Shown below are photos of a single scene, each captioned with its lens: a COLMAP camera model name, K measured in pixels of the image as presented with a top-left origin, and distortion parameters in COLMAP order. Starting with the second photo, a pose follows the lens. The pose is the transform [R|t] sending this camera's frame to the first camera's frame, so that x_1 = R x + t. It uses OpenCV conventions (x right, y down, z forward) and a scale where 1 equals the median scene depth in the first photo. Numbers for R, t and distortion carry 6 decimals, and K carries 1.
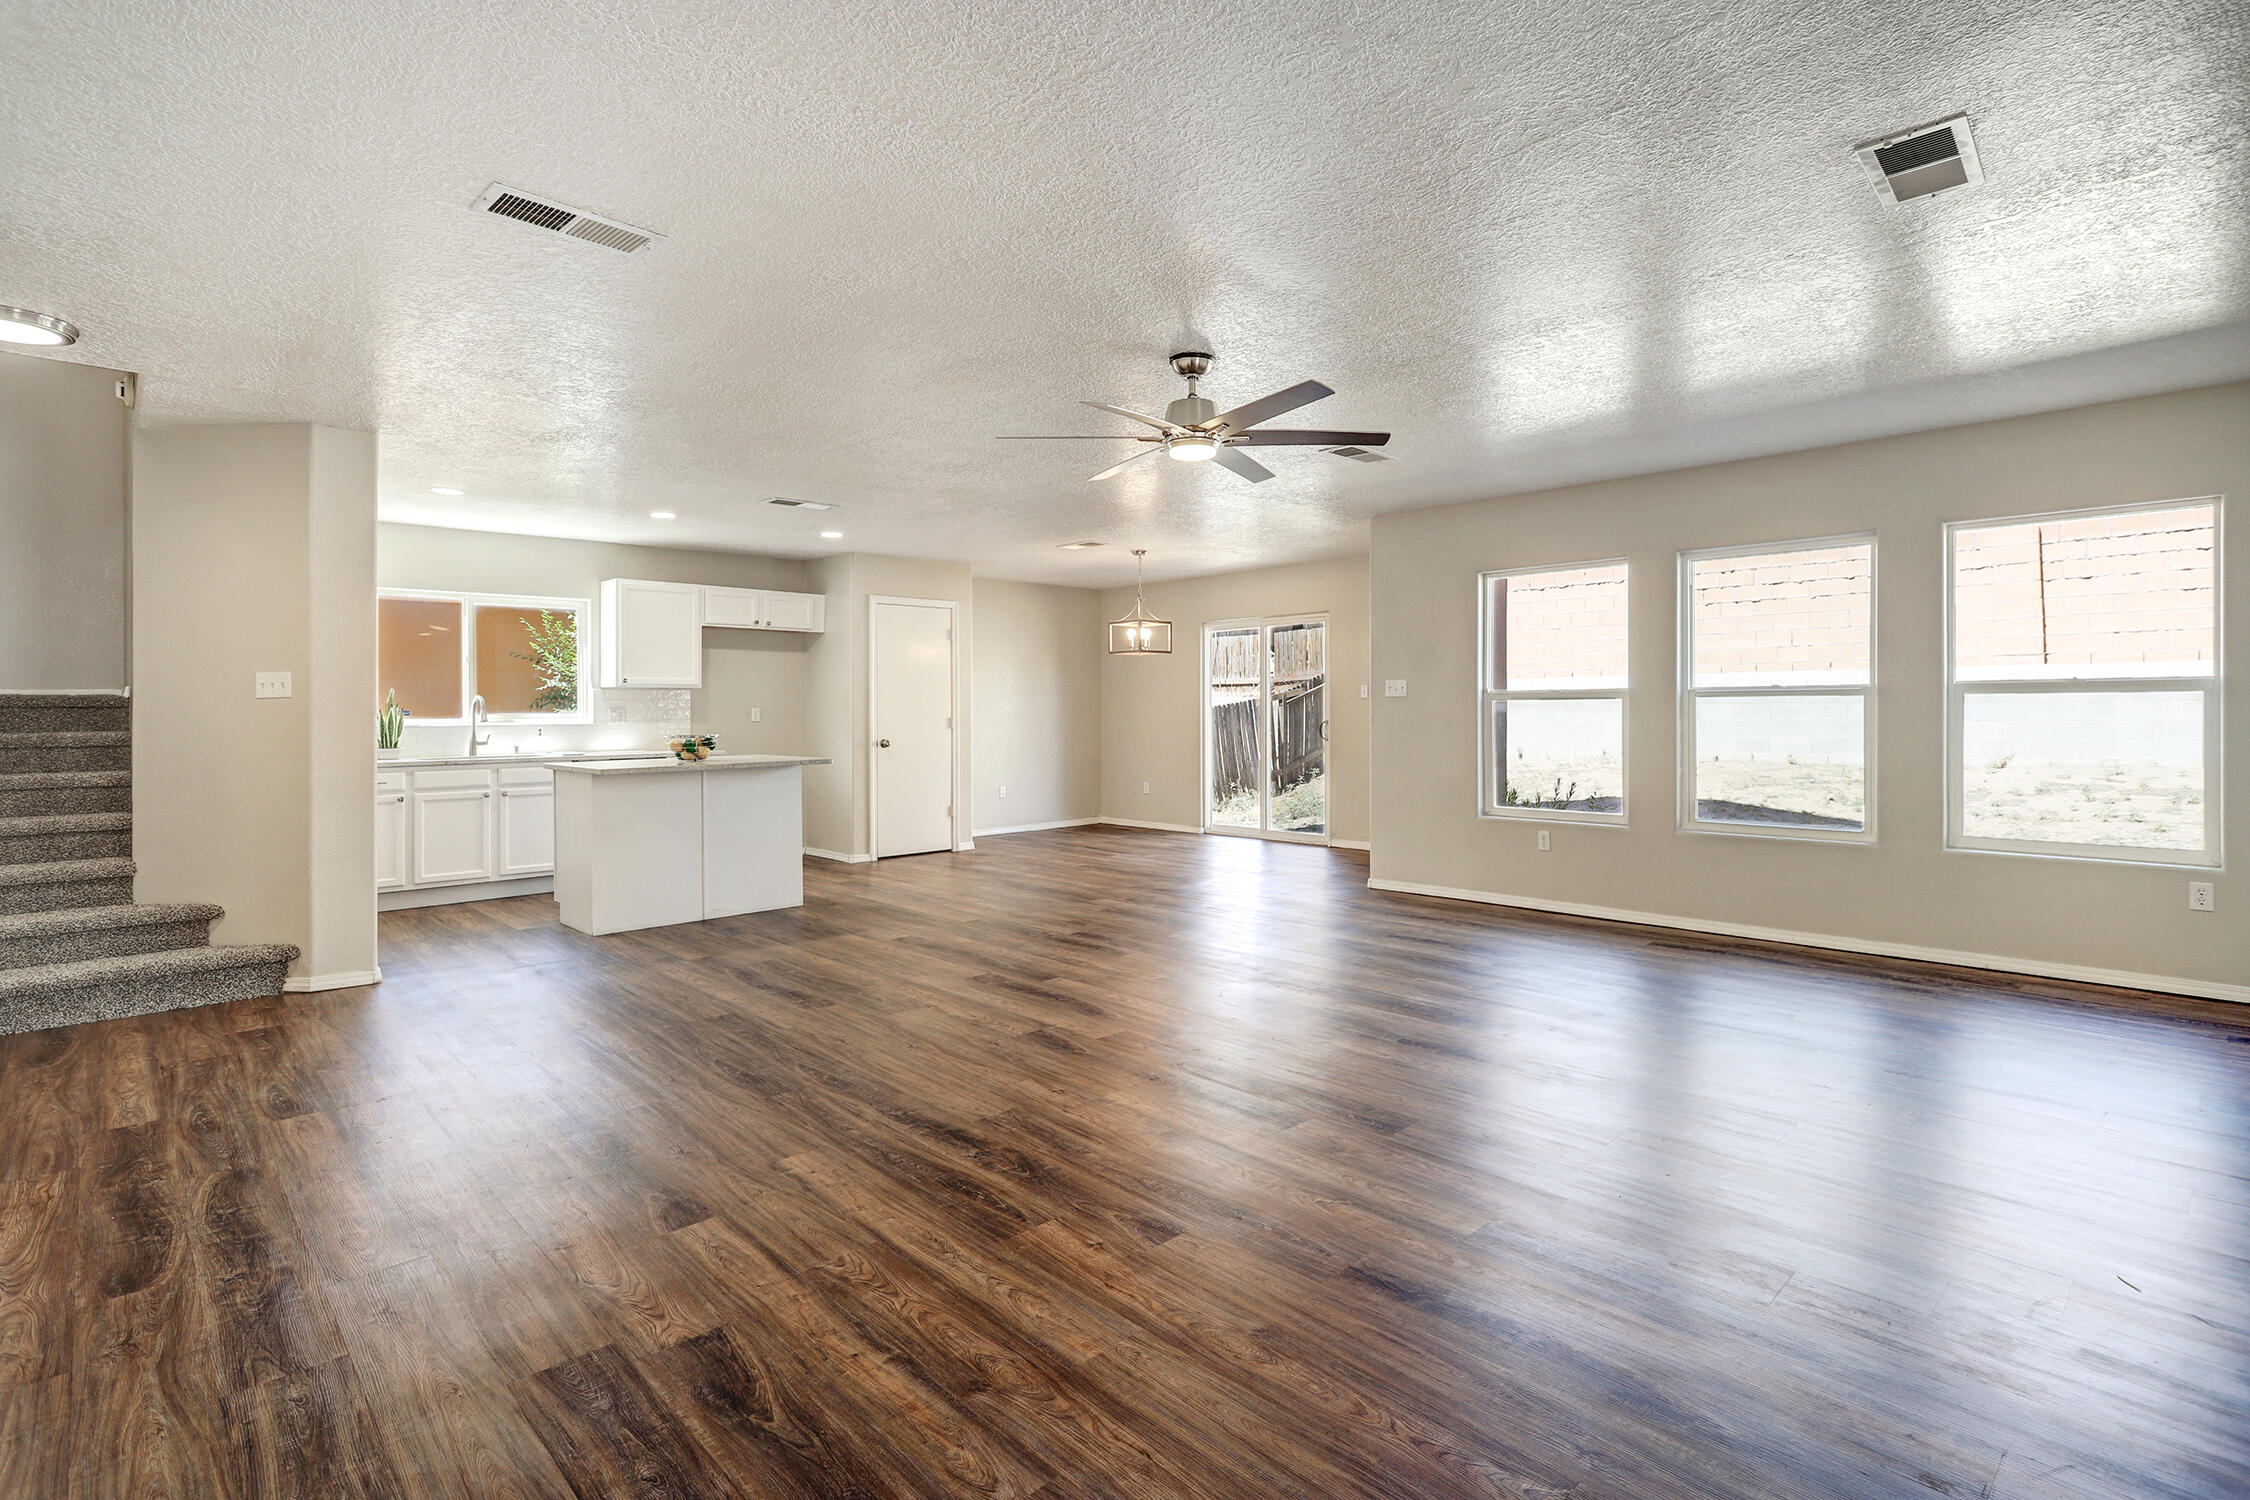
lens RADIAL K [[1060.6, 0, 1123.8], [0, 1060.6, 719.8], [0, 0, 1]] dist [-0.002664, 0.000538]
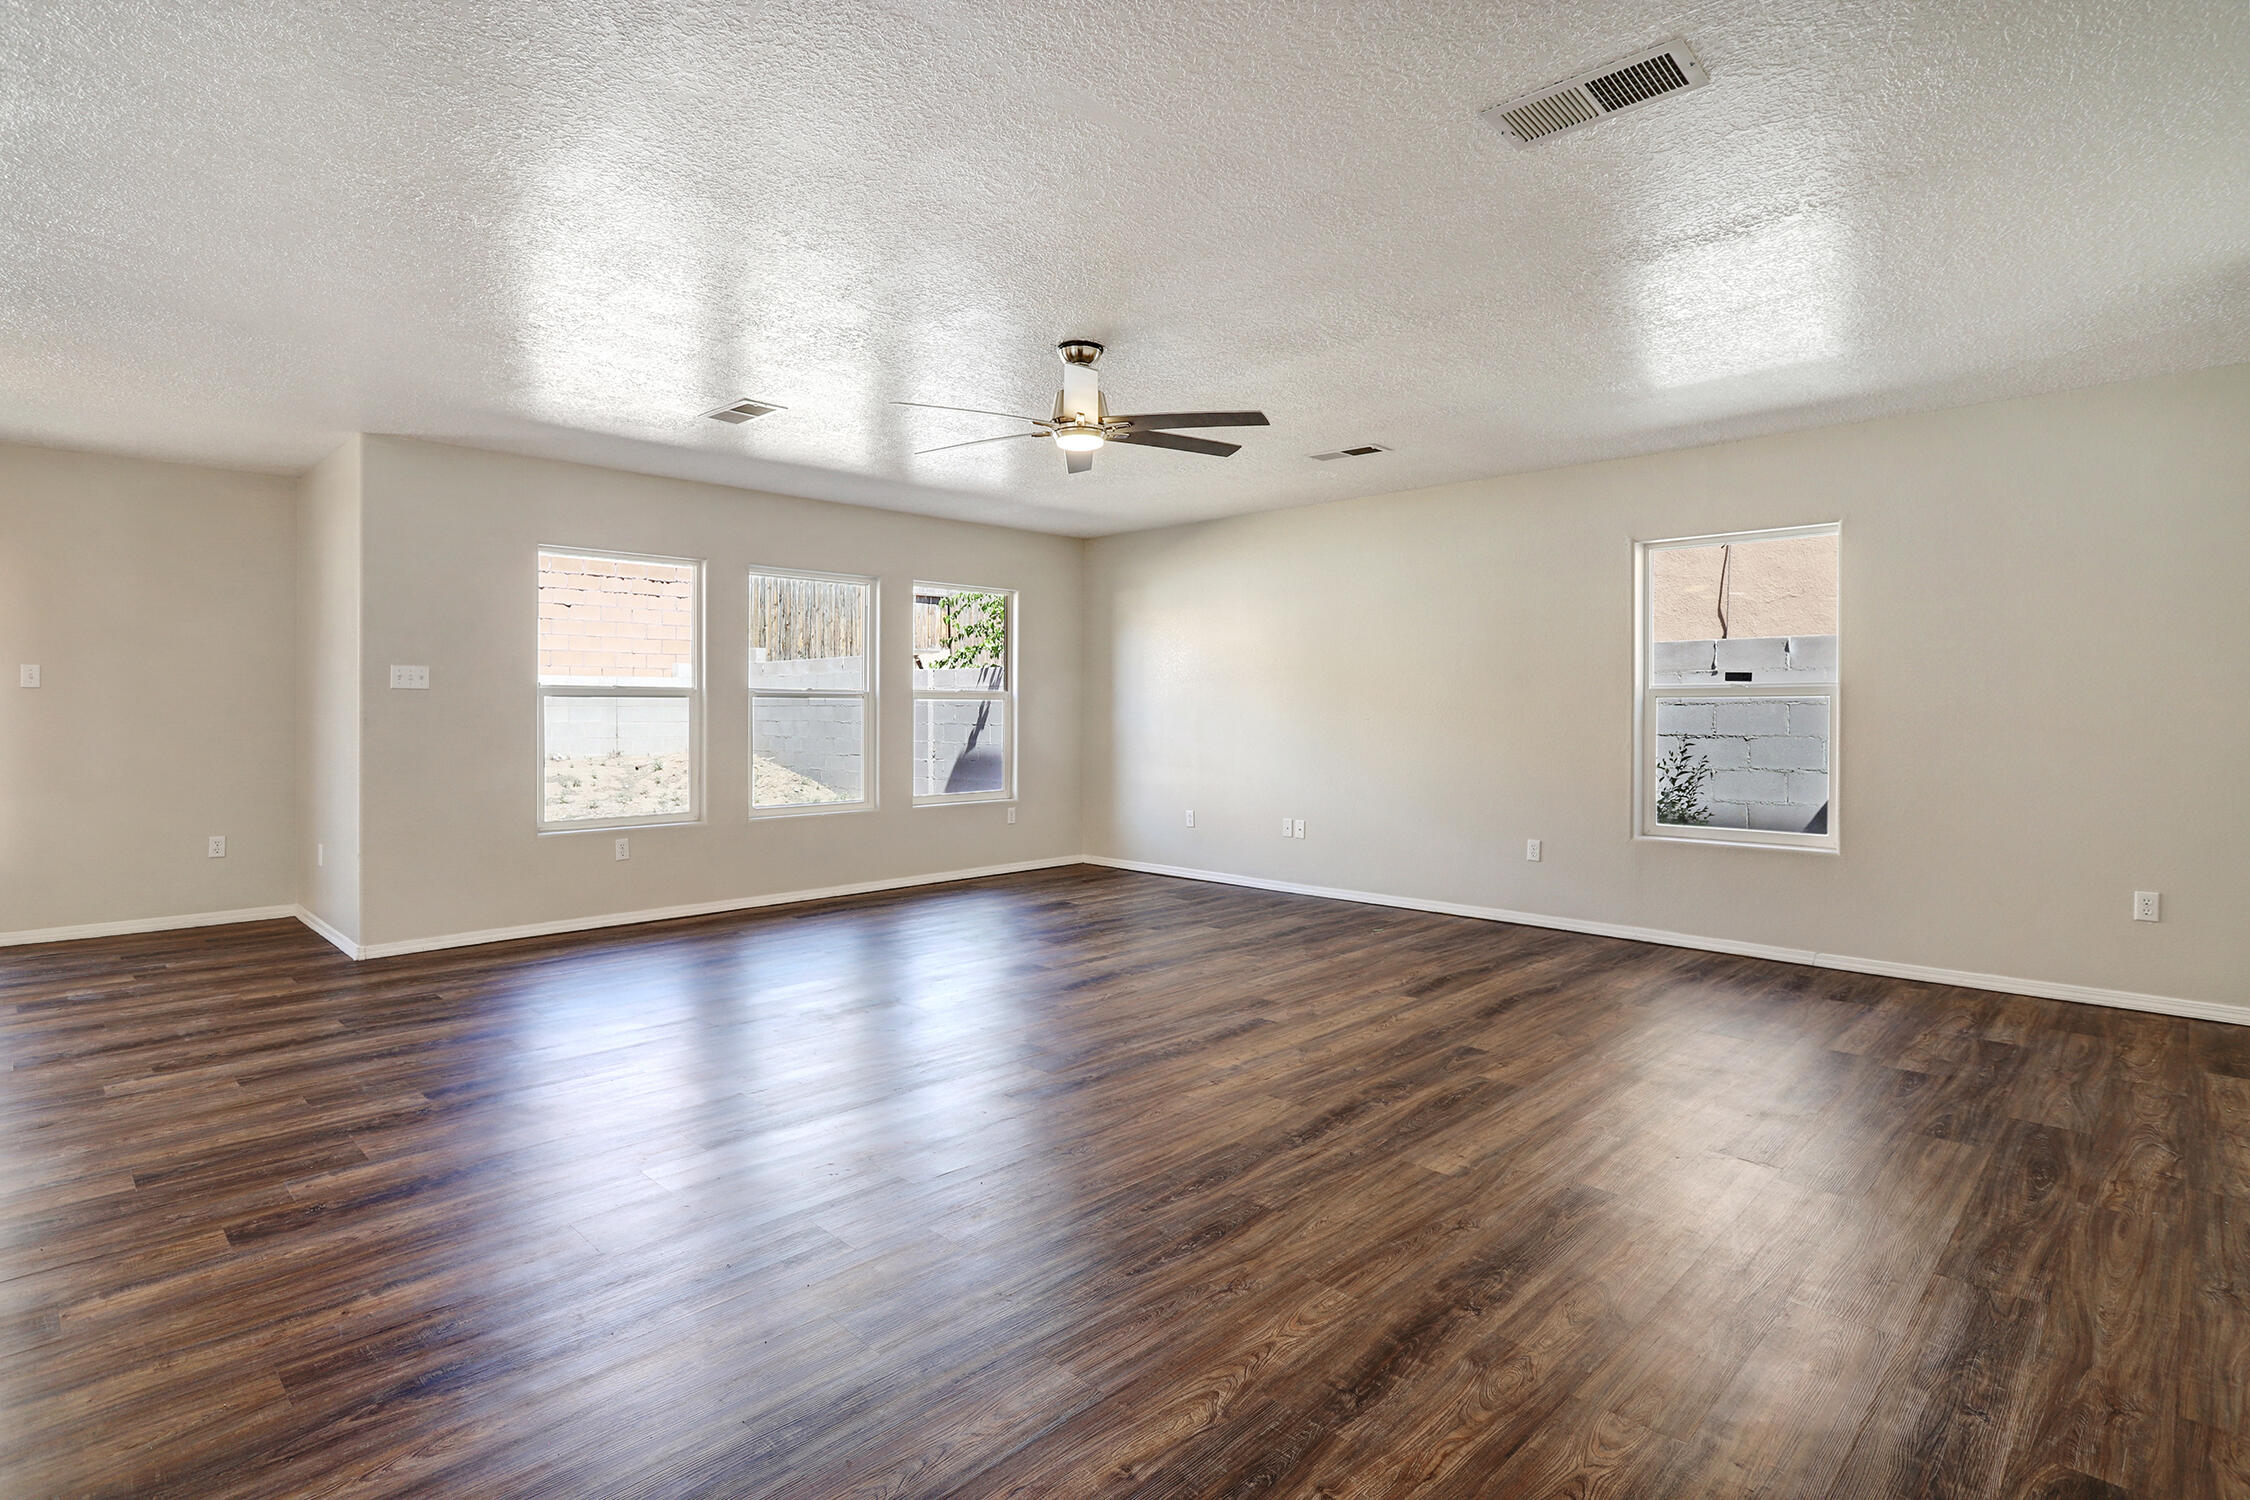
lens RADIAL K [[1131.4, 0, 1117.1], [0, 1131.4, 740.3], [0, 0, 1]] dist [-0.000367, -0.000537]
pose [[-0.033529, -0.018650, 0.999264, -1.196088], [0.007780, 0.999791, 0.018921, 0.007366], [-0.999407, 0.008408, -0.033376, 1.204455]]
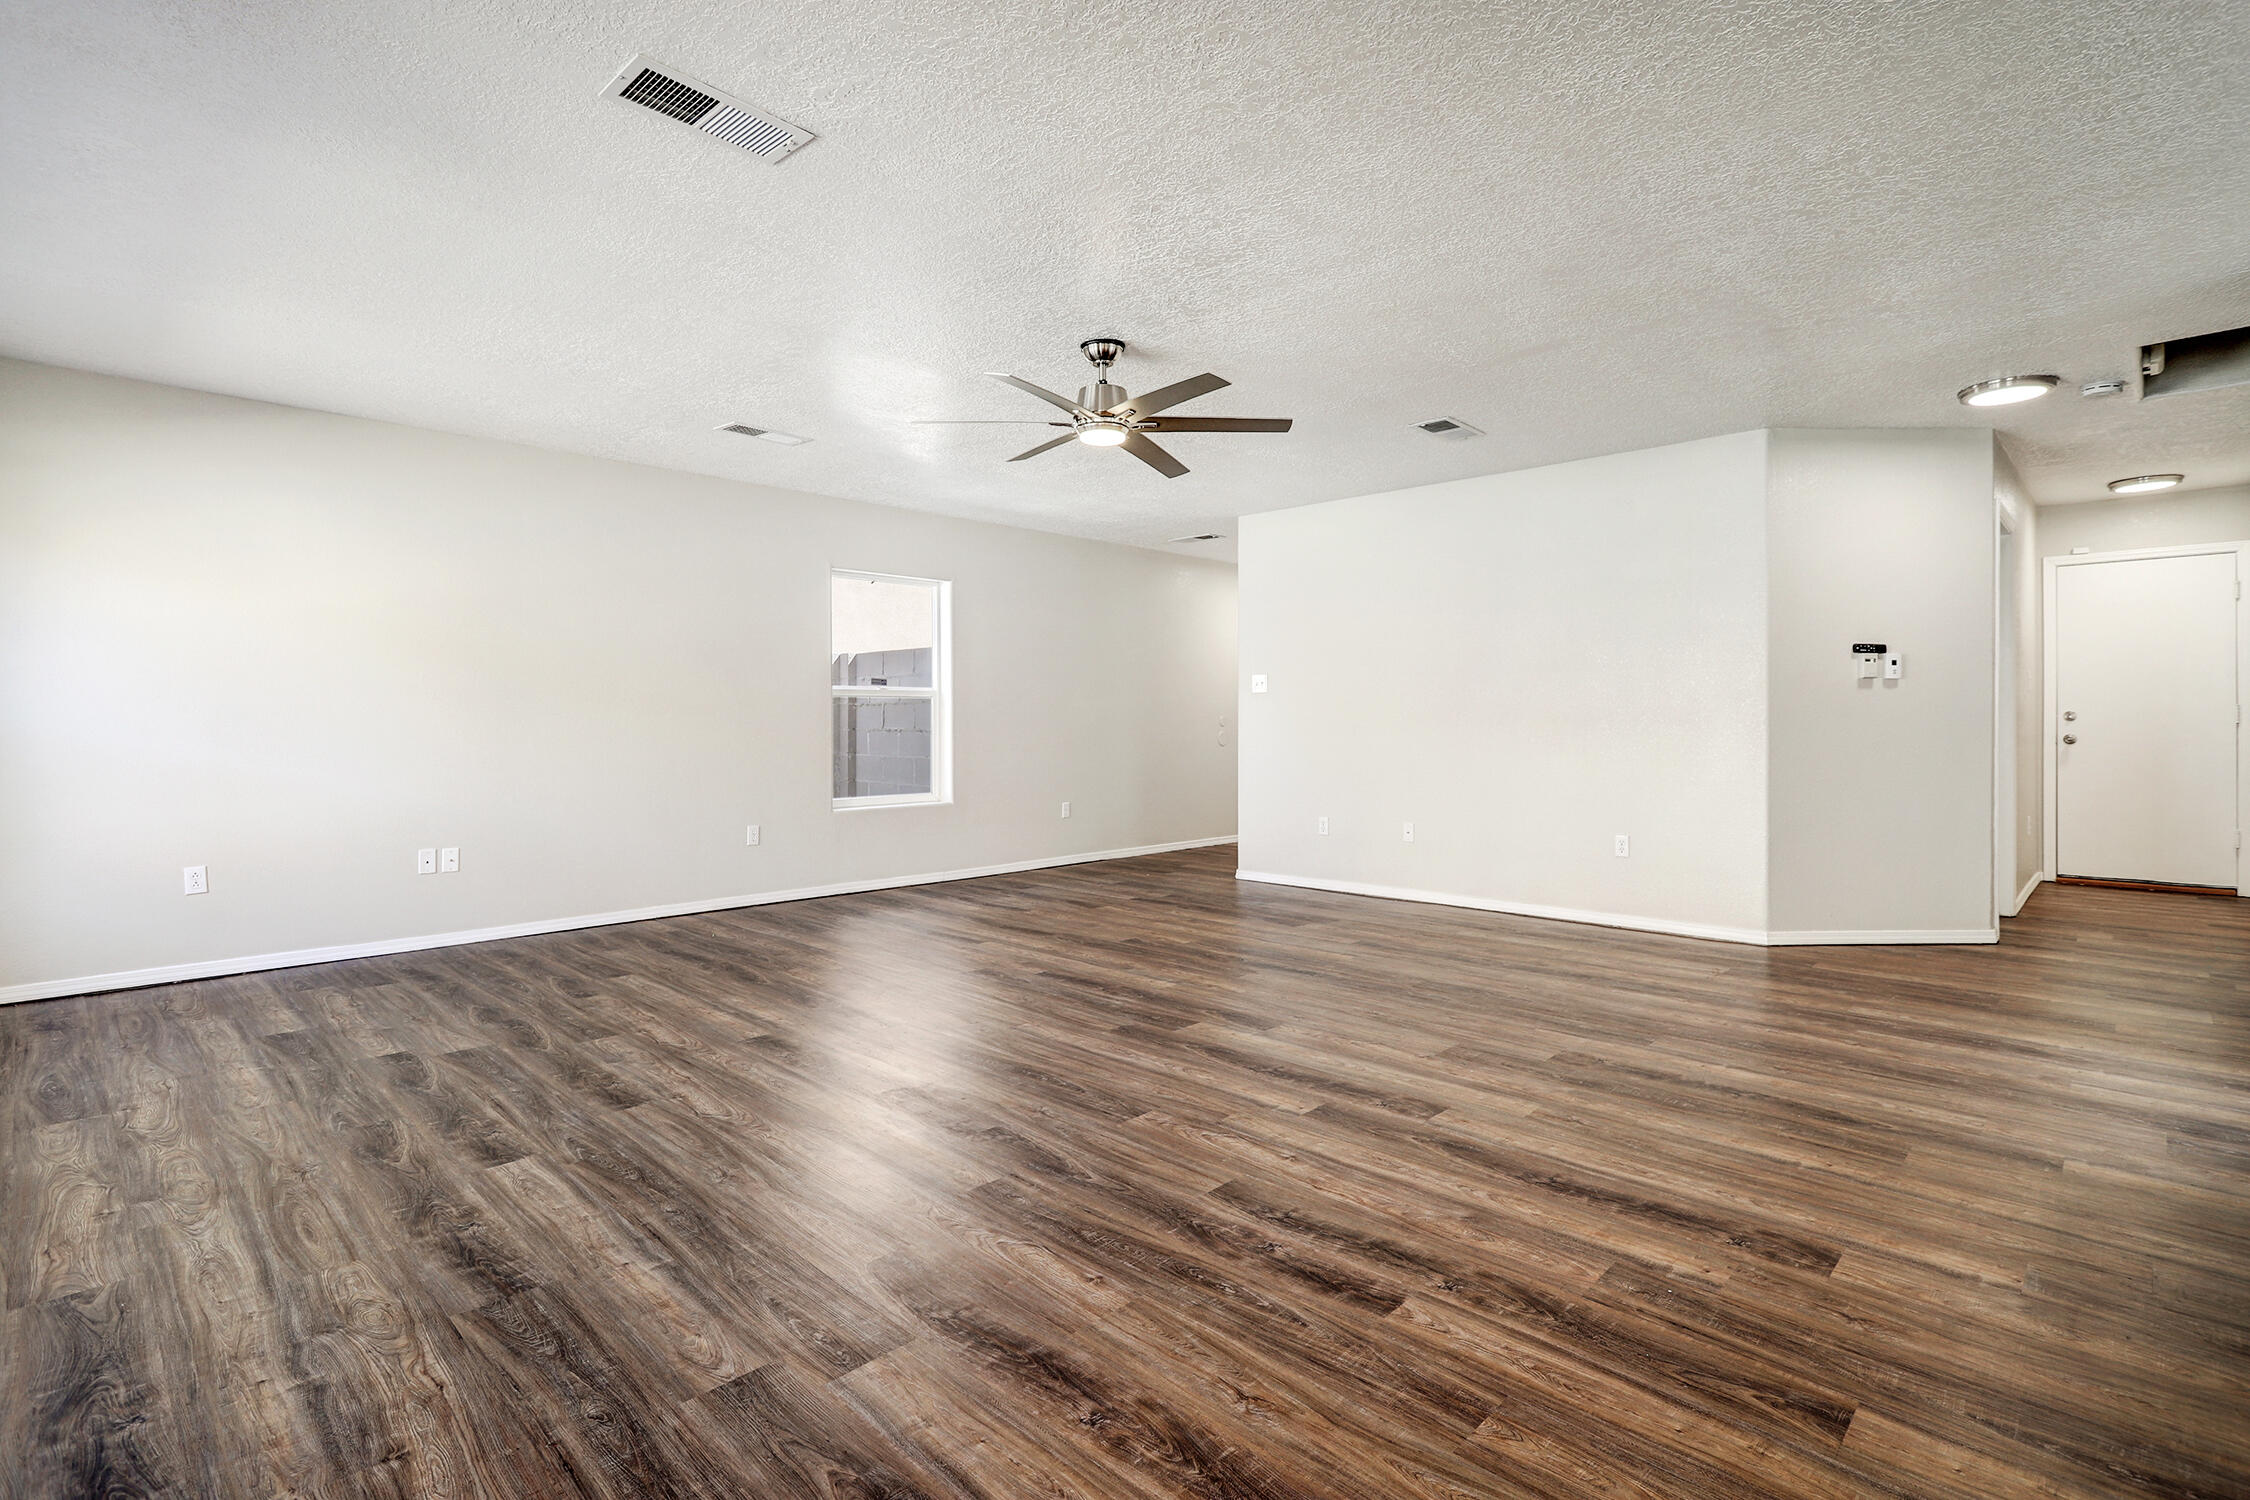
lens RADIAL K [[1060.6, 0, 1143.5], [0, 1060.6, 725.8], [0, 0, 1]] dist [-0.002664, 0.000538]
pose [[-0.998149, 0.006378, -0.060484, 0.103037], [0.005709, 0.999921, 0.011220, 0.013067], [0.060551, 0.010854, -0.998106, 2.460226]]
